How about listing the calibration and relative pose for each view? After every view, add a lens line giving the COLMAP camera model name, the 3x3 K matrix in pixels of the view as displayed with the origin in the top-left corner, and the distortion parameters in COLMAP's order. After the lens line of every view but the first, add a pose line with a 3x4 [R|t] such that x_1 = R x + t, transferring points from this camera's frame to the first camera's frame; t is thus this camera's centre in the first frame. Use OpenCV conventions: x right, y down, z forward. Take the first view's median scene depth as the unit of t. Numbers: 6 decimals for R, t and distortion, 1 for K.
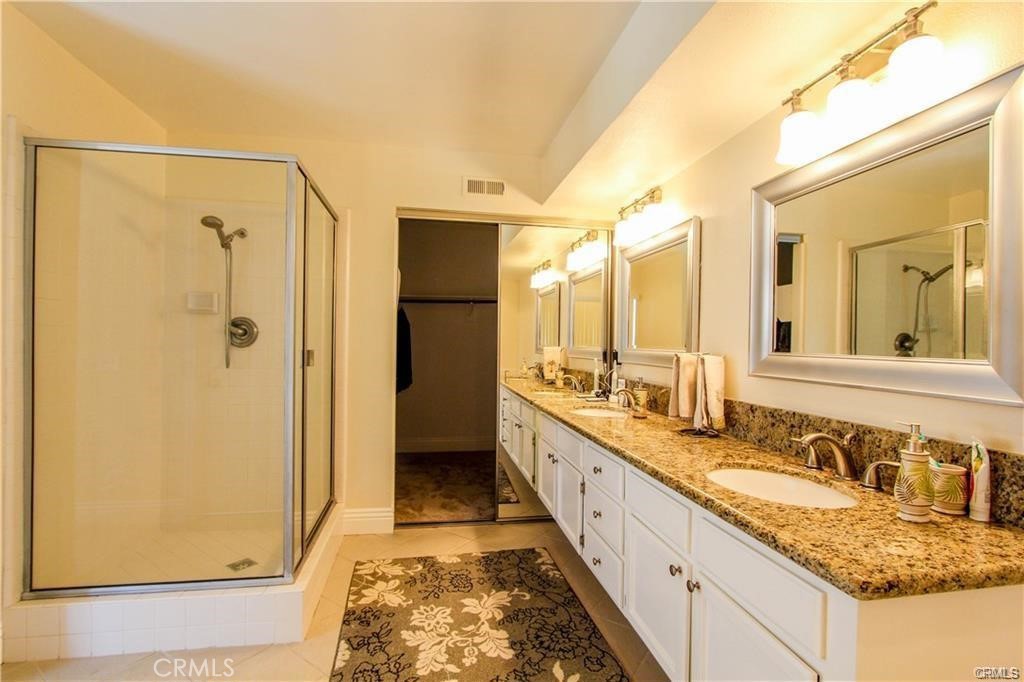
lens RADIAL K [[483.1, 0, 502.8], [0, 483.1, 338.4], [0, 0, 1]] dist [-0.016146, 0.000676]
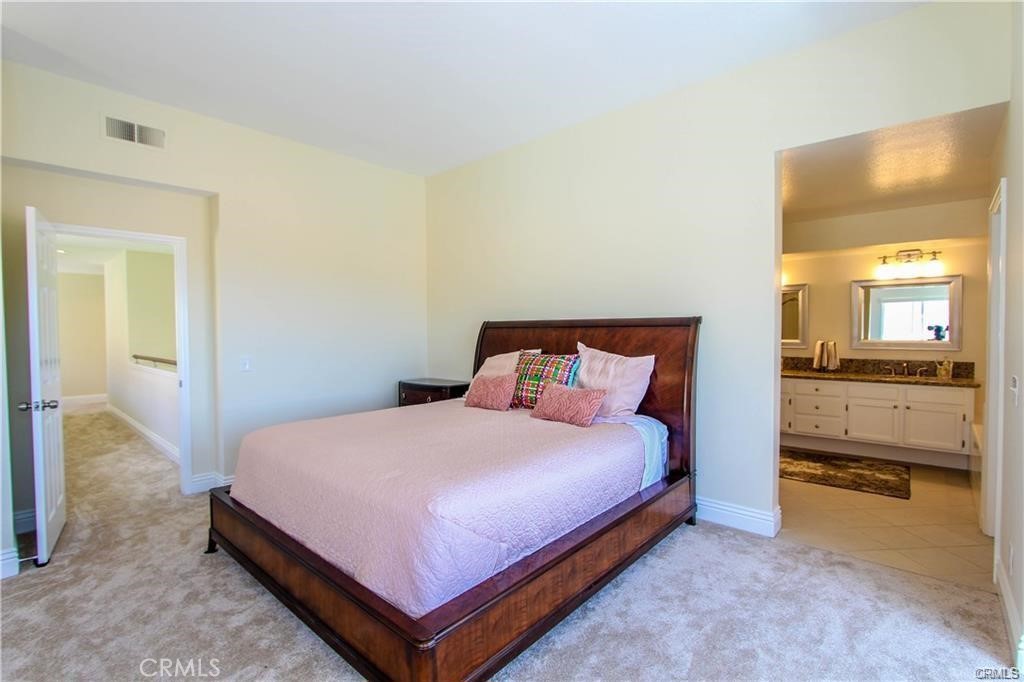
lens RADIAL K [[483.1, 0, 502.8], [0, 483.1, 338.4], [0, 0, 1]] dist [-0.016146, 0.000676]
pose [[0.775646, -0.027908, 0.630551, -2.854296], [0.011378, 0.999478, 0.030240, -0.090348], [-0.631065, -0.016281, 0.775559, 0.120061]]
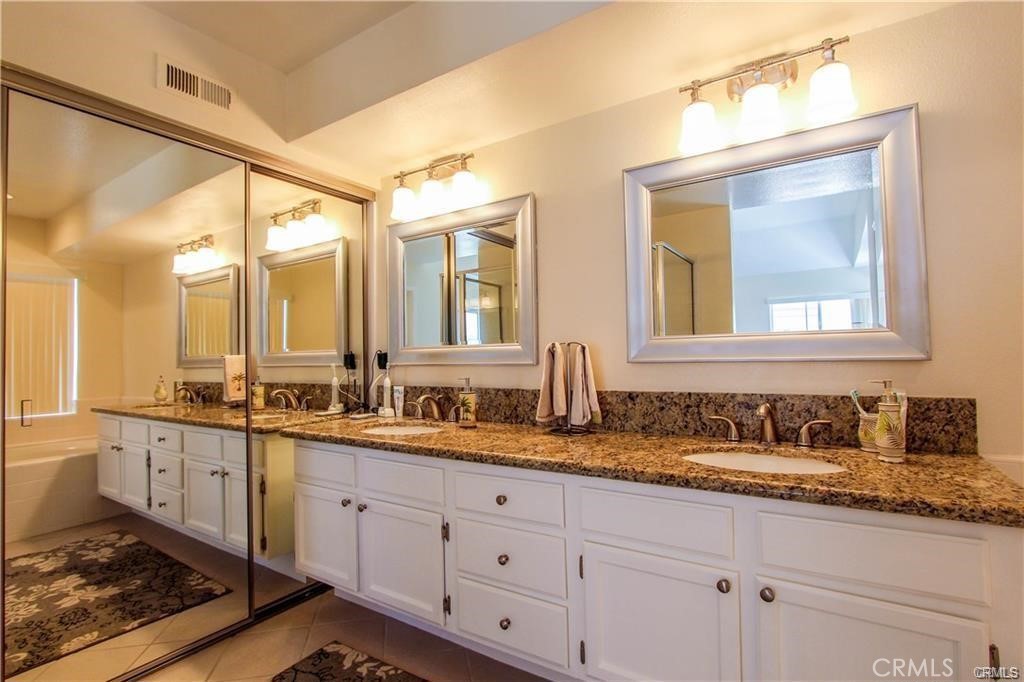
lens RADIAL K [[492.7, 0, 512.6], [0, 492.7, 339.9], [0, 0, 1]] dist [-0.017660, 0.000065]
pose [[0.667465, -0.001670, 0.744639, -0.388805], [0.024848, 0.999491, -0.020031, 0.046932], [-0.744226, 0.031872, 0.667166, 0.518452]]
